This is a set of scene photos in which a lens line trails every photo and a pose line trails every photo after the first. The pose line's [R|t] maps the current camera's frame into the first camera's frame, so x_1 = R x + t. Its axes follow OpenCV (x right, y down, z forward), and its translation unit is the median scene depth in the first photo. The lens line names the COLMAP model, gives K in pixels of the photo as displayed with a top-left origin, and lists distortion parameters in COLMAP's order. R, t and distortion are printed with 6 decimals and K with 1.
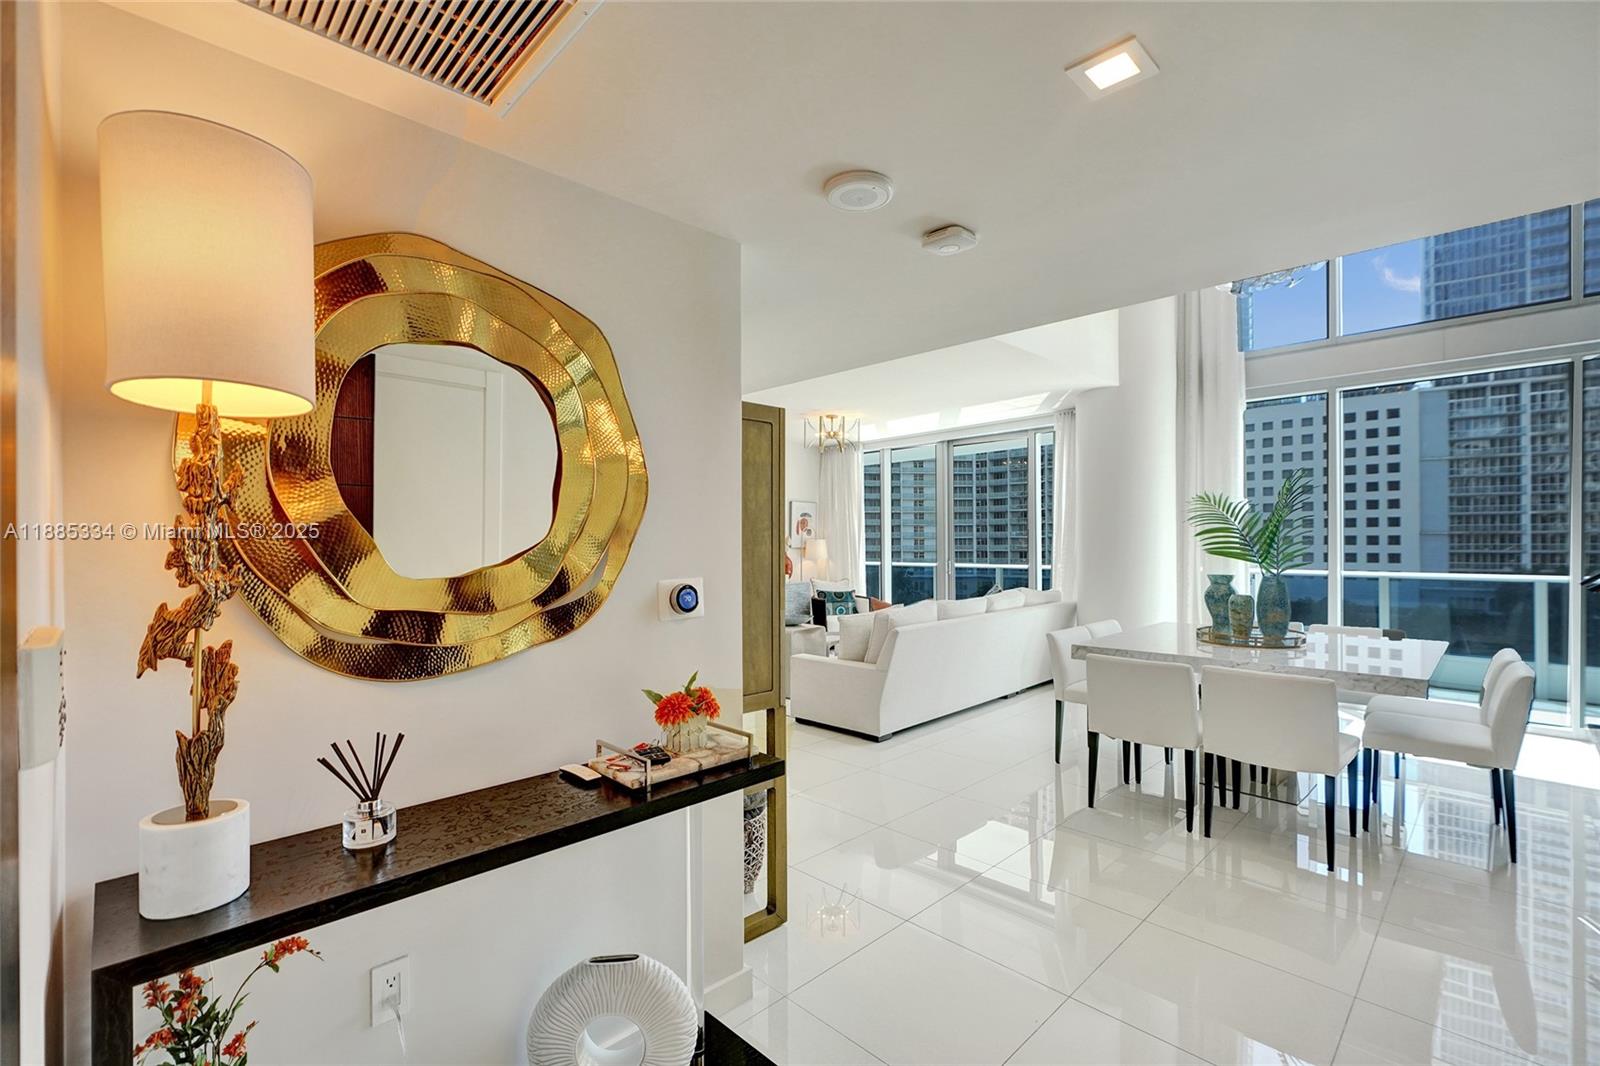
lens RADIAL K [[696.6, 0, 797.1], [0, 696.6, 545.2], [0, 0, 1]] dist [-0.009840, 0.005404]
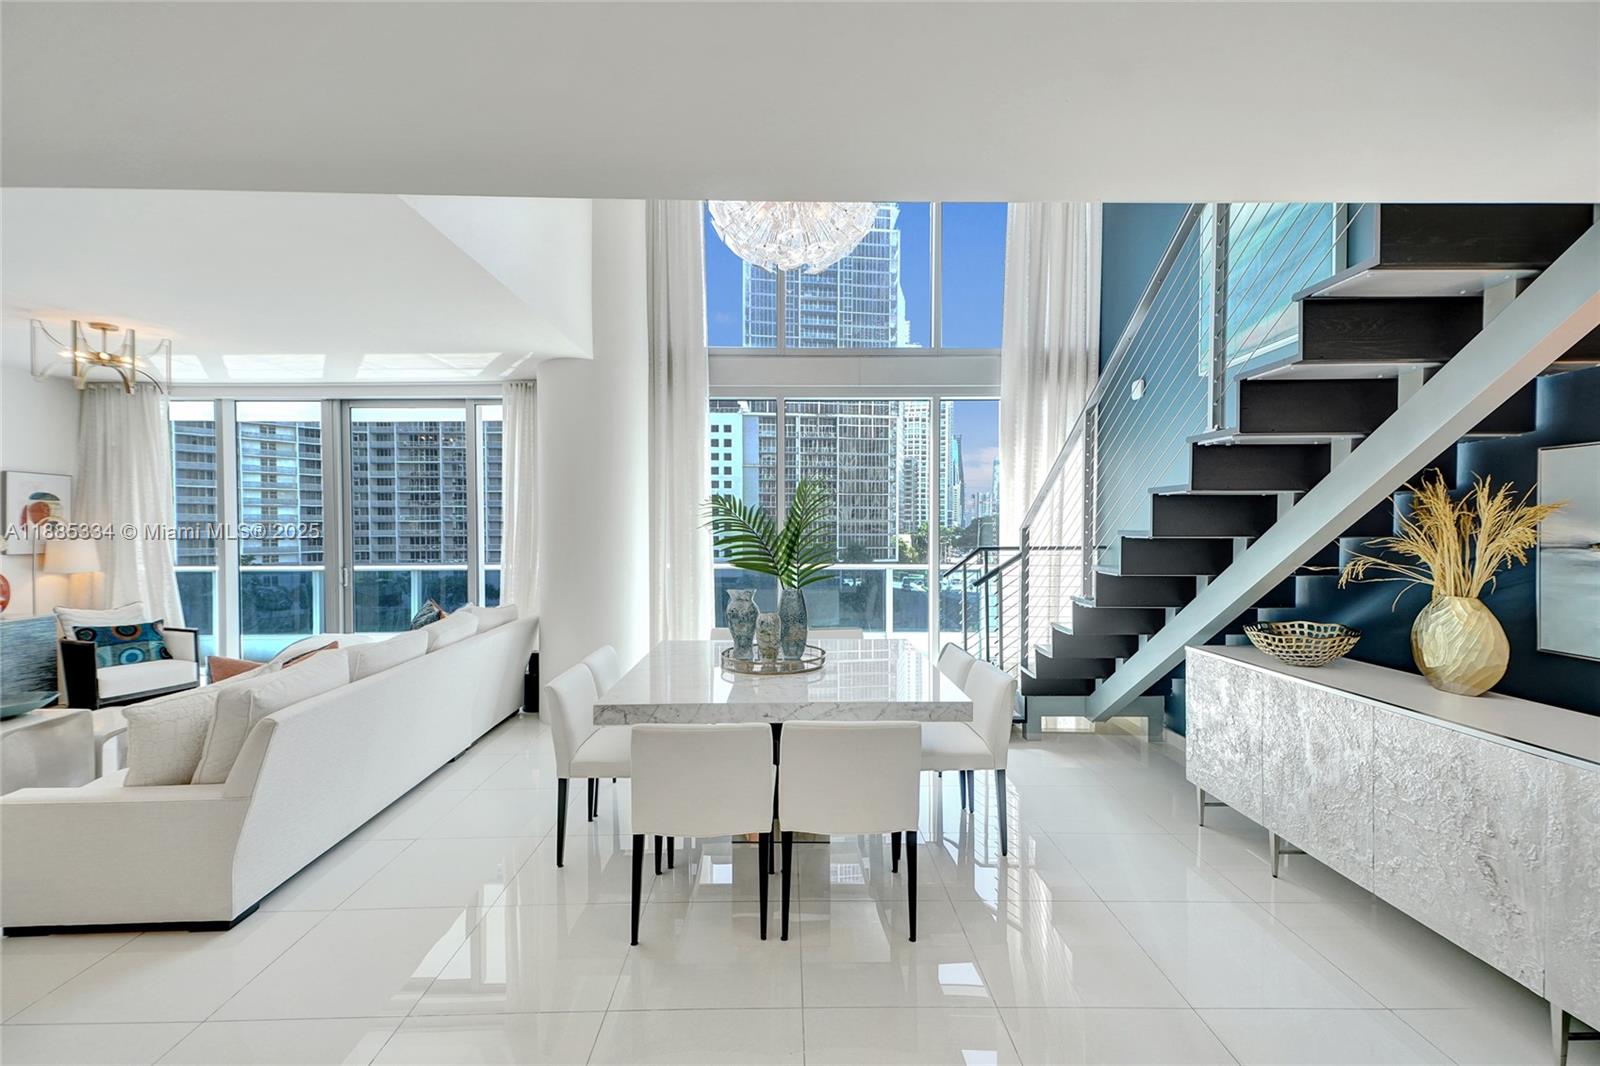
lens RADIAL K [[696.6, 0, 815.7], [0, 696.6, 539.0], [0, 0, 1]] dist [-0.009840, 0.005404]
pose [[0.667568, -0.011306, 0.744463, 0.010955], [0.001886, 0.999907, 0.013494, -0.014348], [-0.744547, -0.007603, 0.667527, 0.145724]]
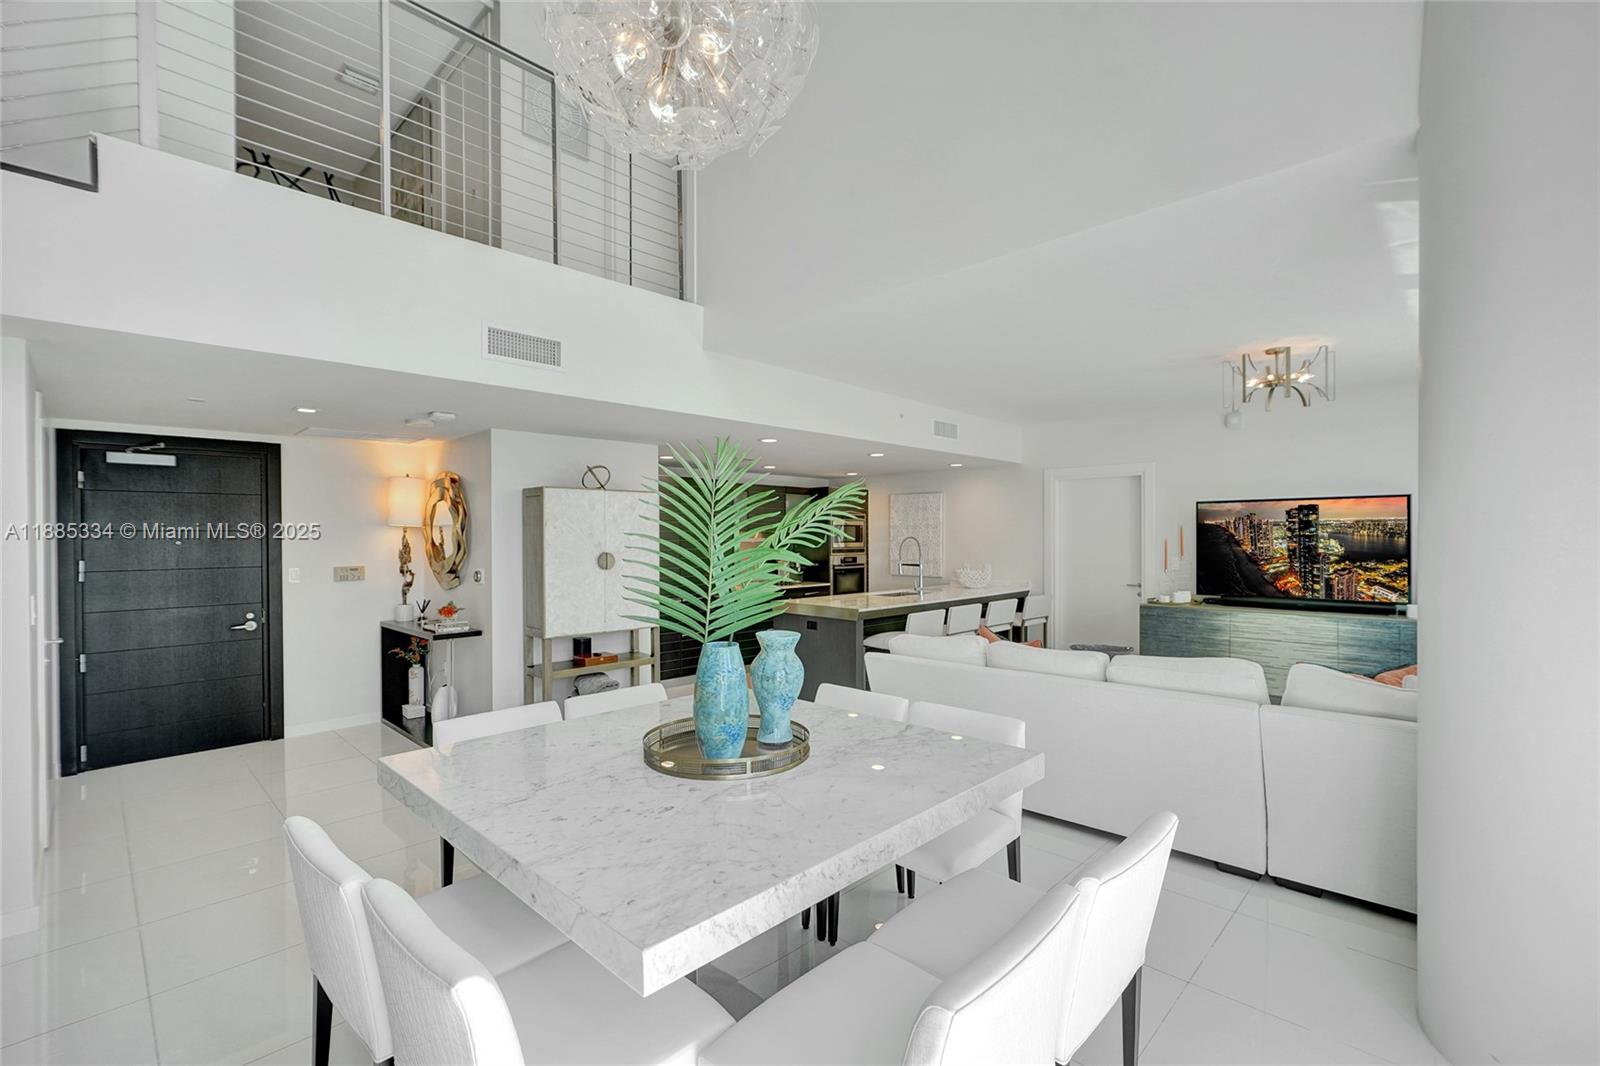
lens RADIAL K [[696.6, 0, 793.3], [0, 696.6, 536.6], [0, 0, 1]] dist [-0.009840, 0.005404]
pose [[0.010118, 0.004693, -0.999938, 0.519181], [-0.004880, 0.999977, 0.004644, -0.014506], [0.999937, 0.004833, 0.010141, 0.436998]]
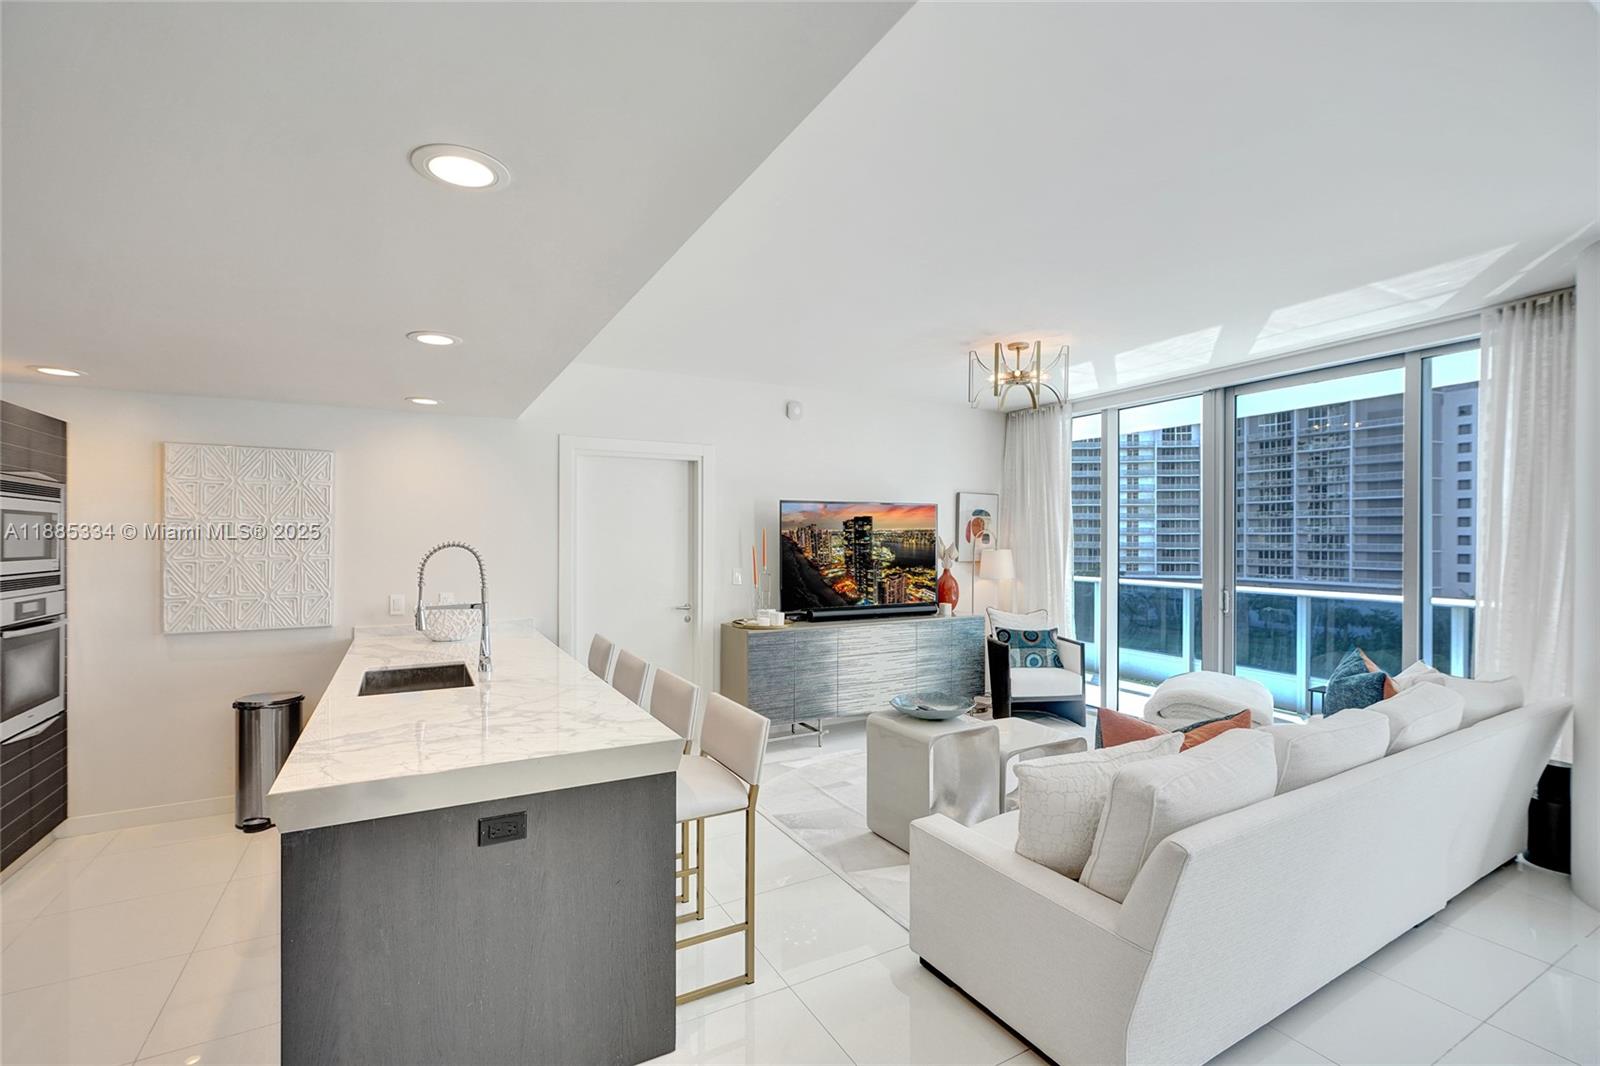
lens RADIAL K [[696.6, 0, 804.9], [0, 696.6, 537.3], [0, 0, 1]] dist [-0.009840, 0.005404]
pose [[0.964716, 0.007377, -0.263190, 0.025094], [-0.008210, 0.999964, -0.002066, -0.016606], [0.263165, 0.004154, 0.964742, 0.303057]]
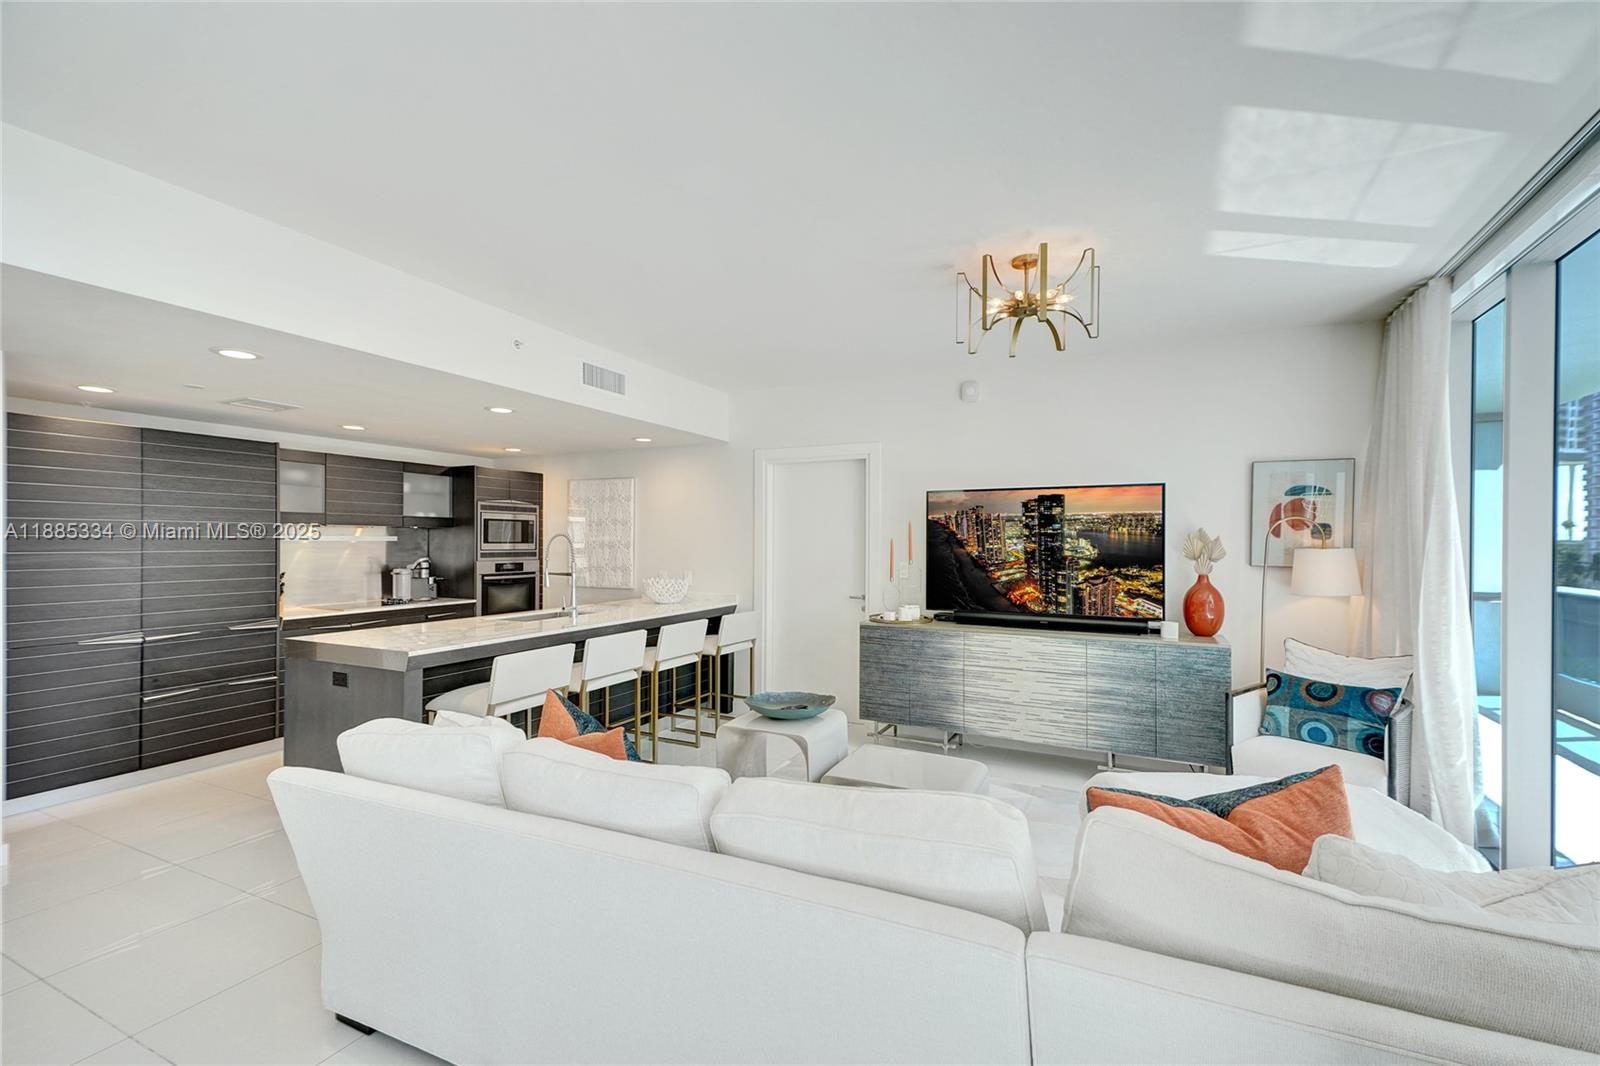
lens RADIAL K [[696.6, 0, 768.0], [0, 696.6, 546.2], [0, 0, 1]] dist [-0.009840, 0.005404]
pose [[0.291143, 0.011596, -0.956609, 0.321855], [-0.011488, 0.999897, 0.008624, -0.008514], [0.956611, 0.008479, 0.291246, 0.564131]]
